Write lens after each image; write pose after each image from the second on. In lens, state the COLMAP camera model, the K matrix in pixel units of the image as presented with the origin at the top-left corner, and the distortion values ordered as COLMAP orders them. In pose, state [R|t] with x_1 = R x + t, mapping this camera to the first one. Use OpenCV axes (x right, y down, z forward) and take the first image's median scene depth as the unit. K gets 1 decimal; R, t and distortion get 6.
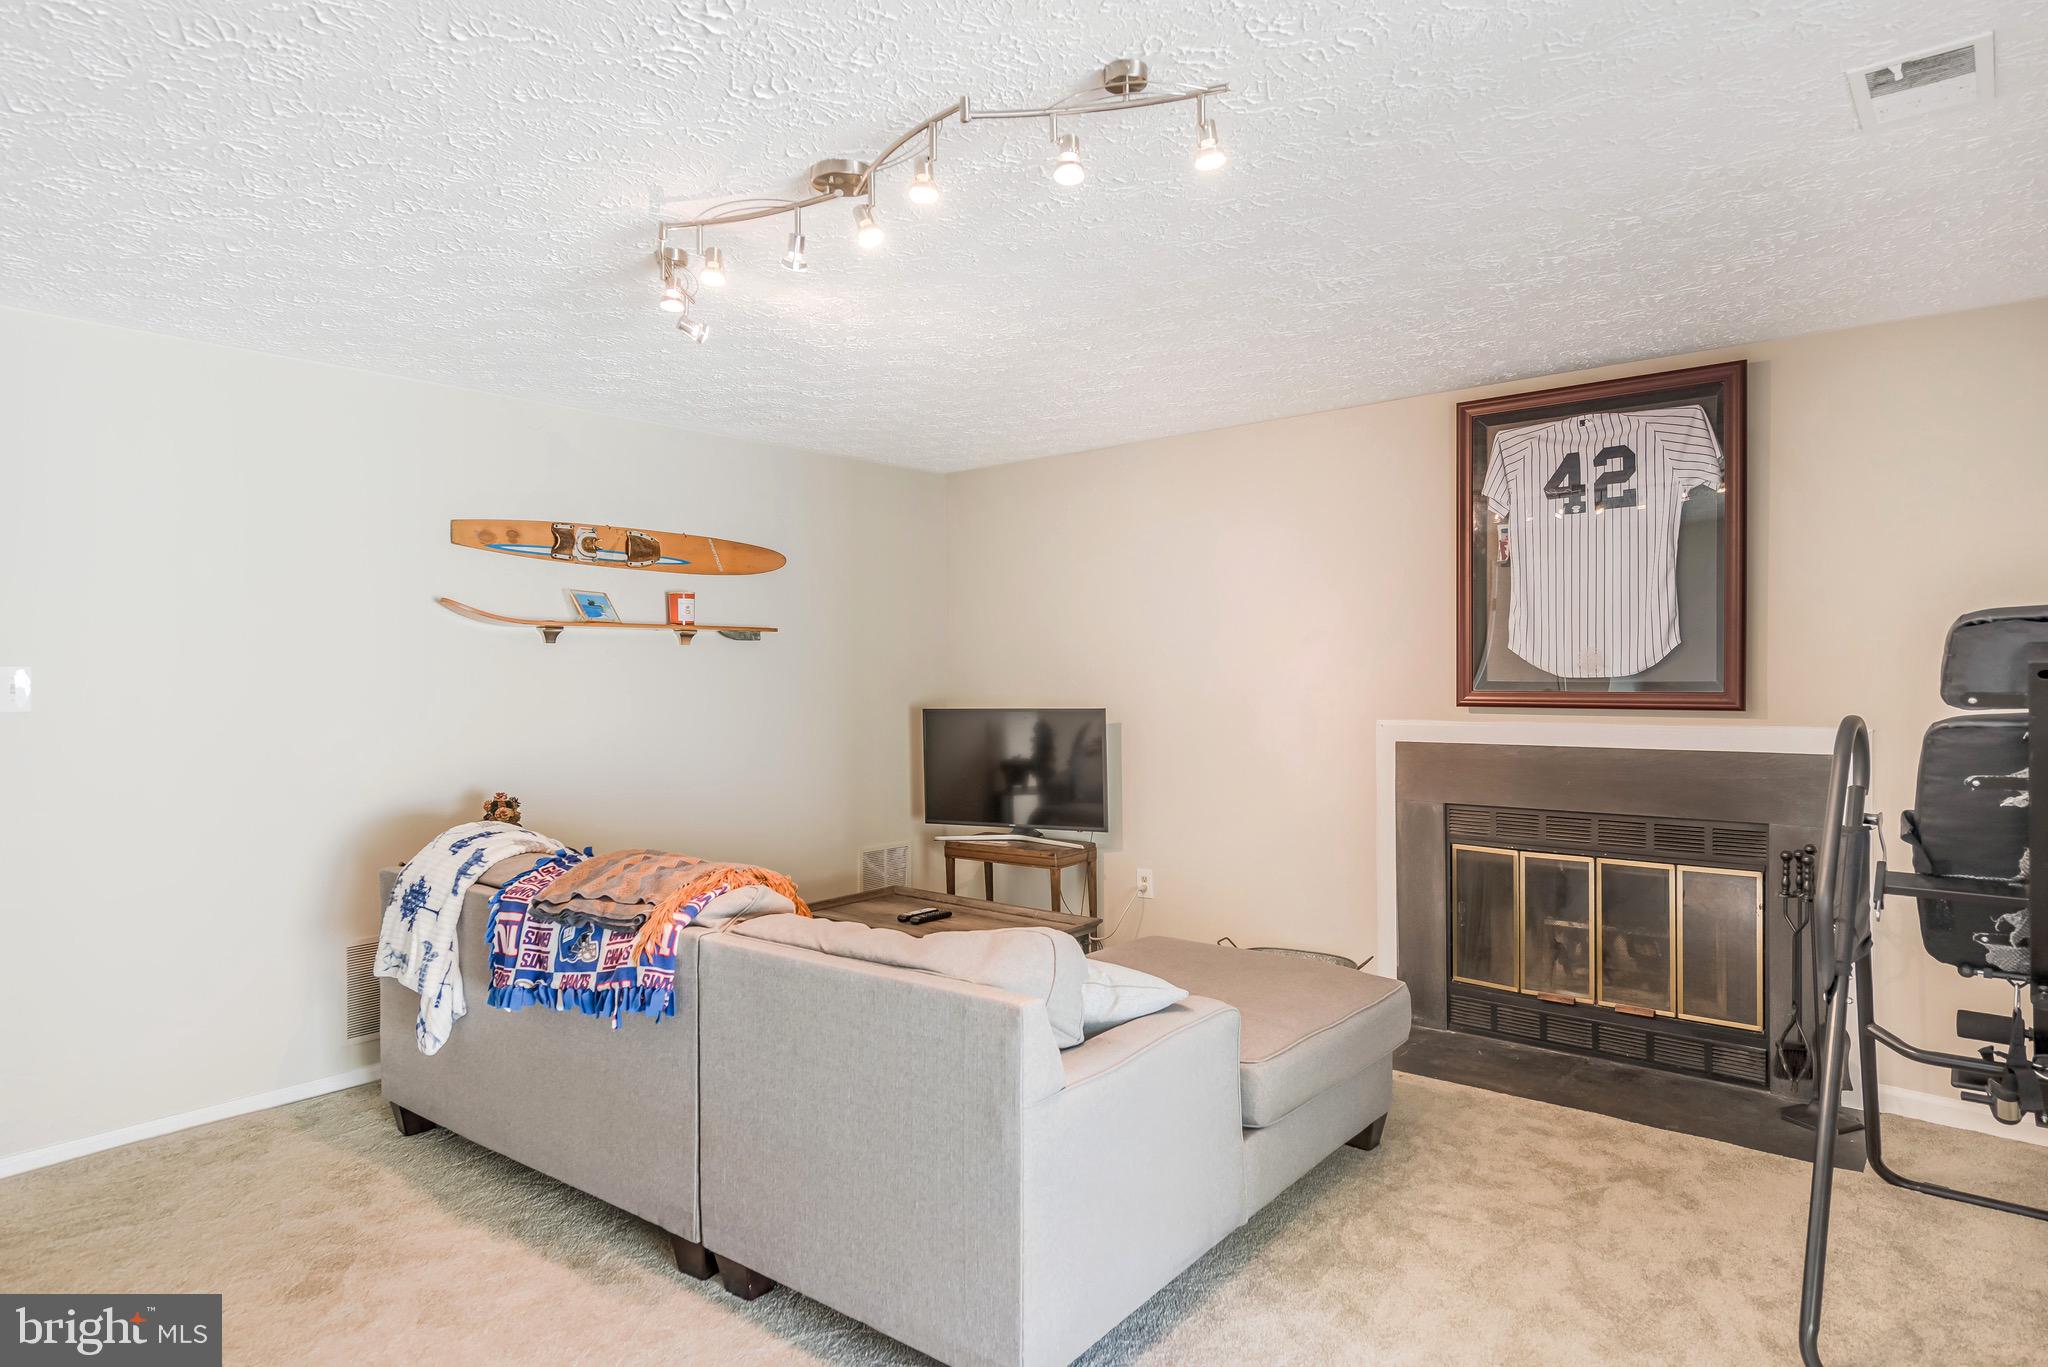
lens RADIAL K [[1118.4, 0, 1019.1], [0, 1118.4, 679.4], [0, 0, 1]] dist [0.019227, -0.001998]
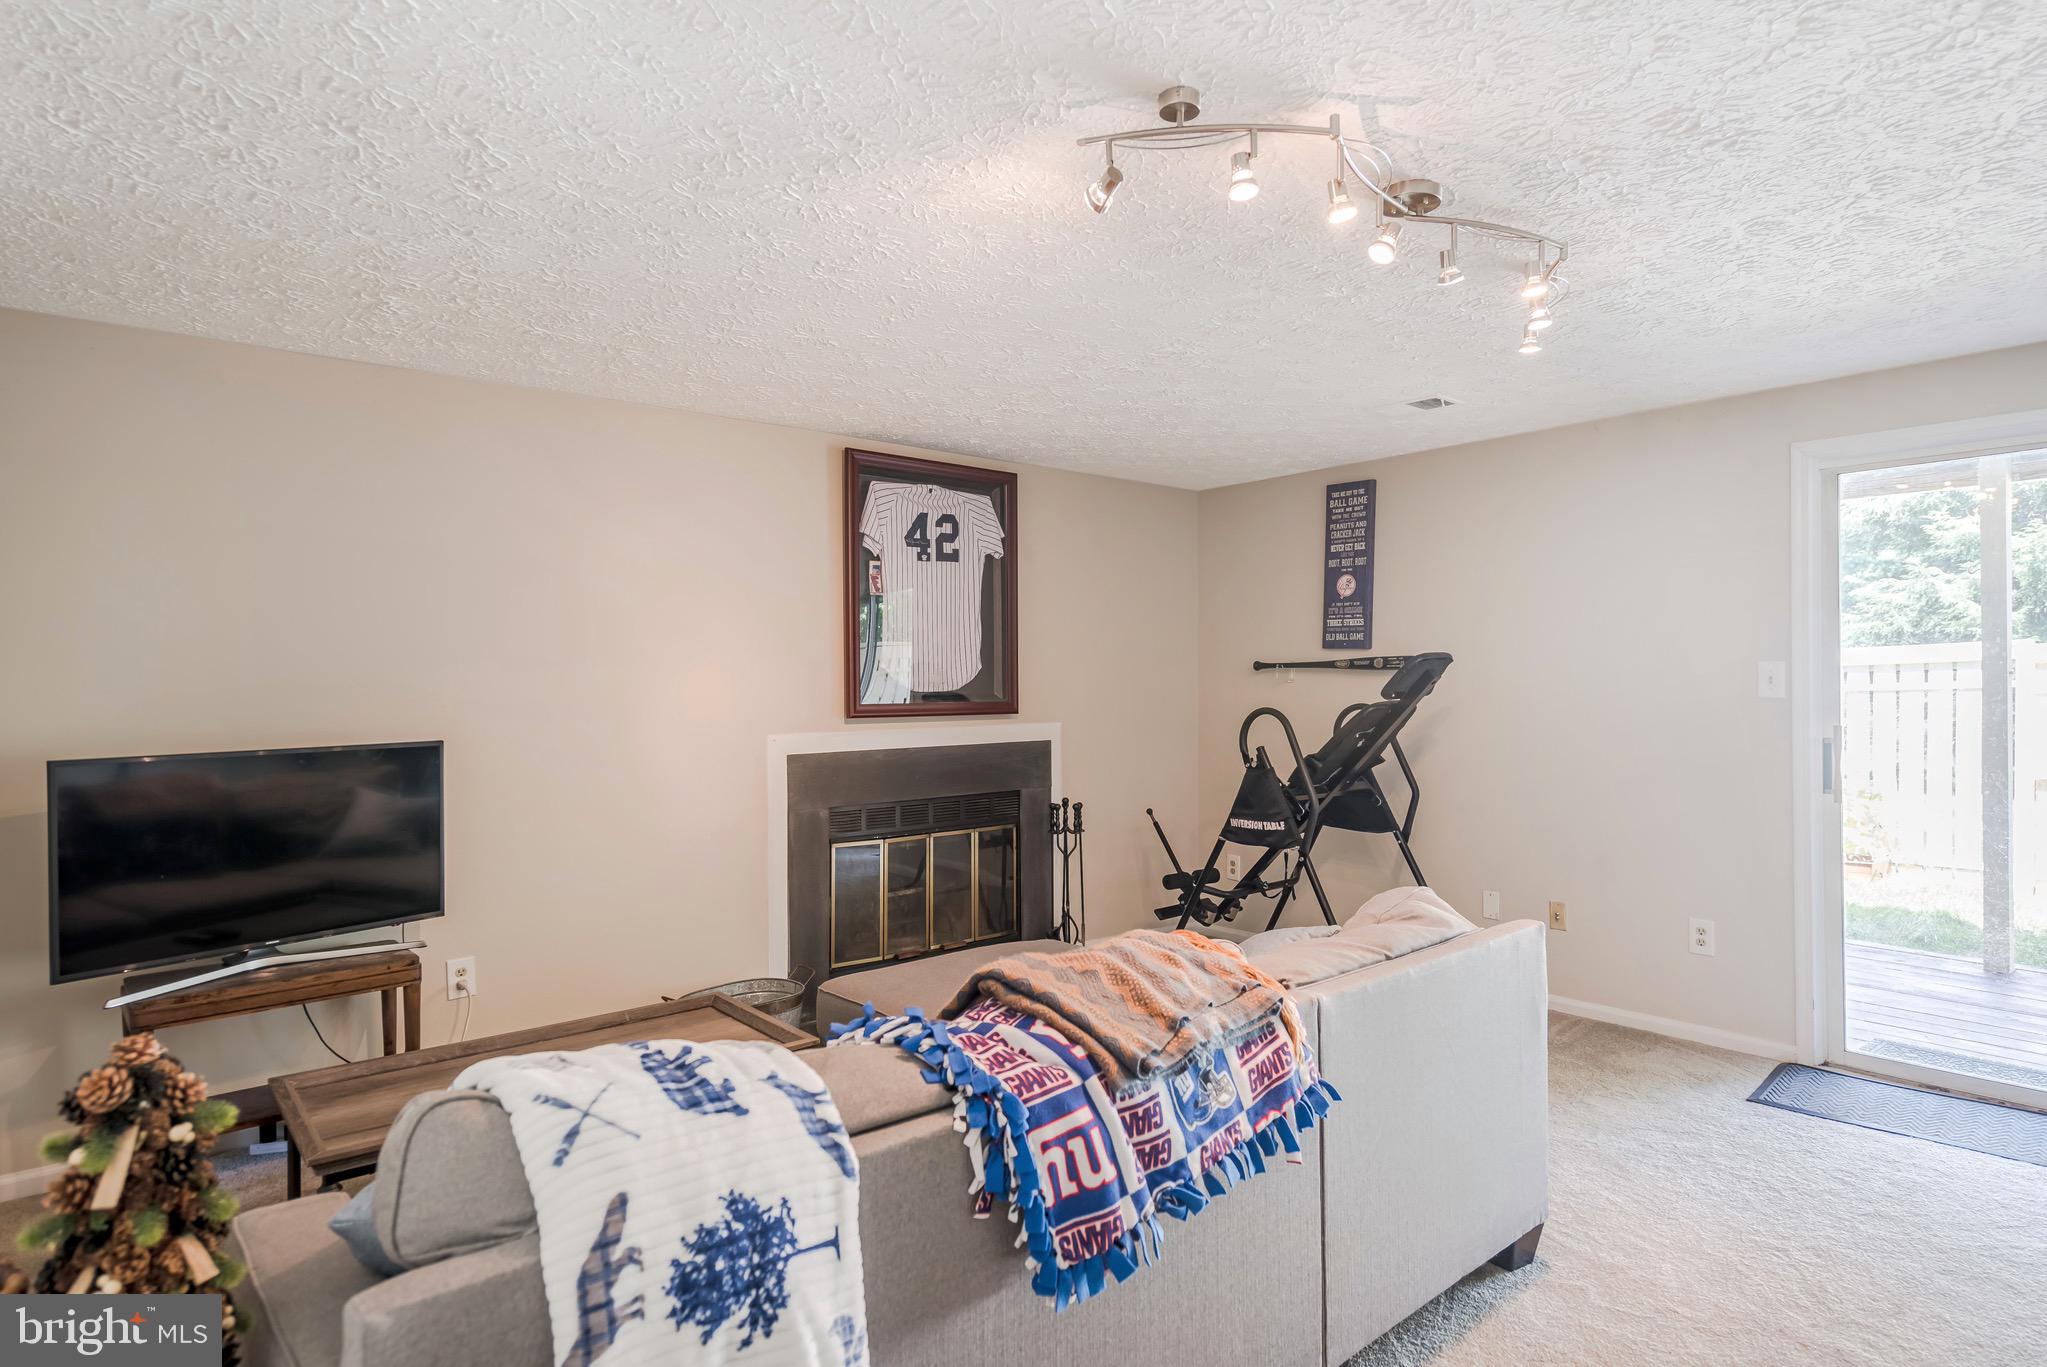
lens RADIAL K [[1117.8, 0, 1023.4], [0, 1117.8, 682.4], [0, 0, 1]] dist [0.019227, -0.001998]
pose [[0.203368, 0.007039, 0.979077, -0.710735], [0.012628, 0.999872, -0.009811, 0.001047], [-0.979021, 0.014359, 0.203254, 0.649252]]
